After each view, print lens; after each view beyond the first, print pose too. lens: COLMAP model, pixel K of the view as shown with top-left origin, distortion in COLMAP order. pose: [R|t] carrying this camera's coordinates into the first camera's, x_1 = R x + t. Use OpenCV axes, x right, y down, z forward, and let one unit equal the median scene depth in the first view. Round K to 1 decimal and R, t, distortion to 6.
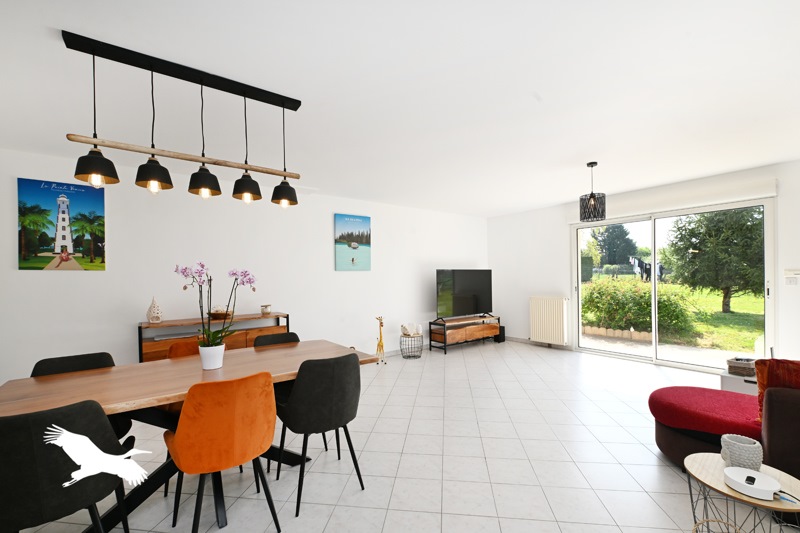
lens RADIAL K [[324.2, 0, 400.0], [0, 324.2, 266.5], [0, 0, 1]] dist [0.000143, -0.000067]
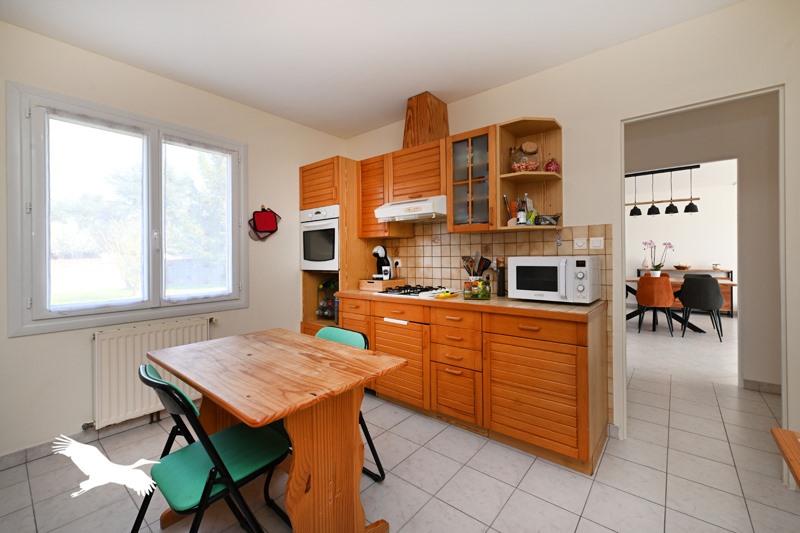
lens RADIAL K [[324.4, 0, 401.3], [0, 324.4, 251.8], [0, 0, 1]] dist [-0.000136, -0.000047]
pose [[0.226338, 0.000890, -0.974048, 1.532876], [0.037046, 0.999268, 0.009521, -0.019016], [0.973344, -0.038240, 0.226139, -1.648263]]
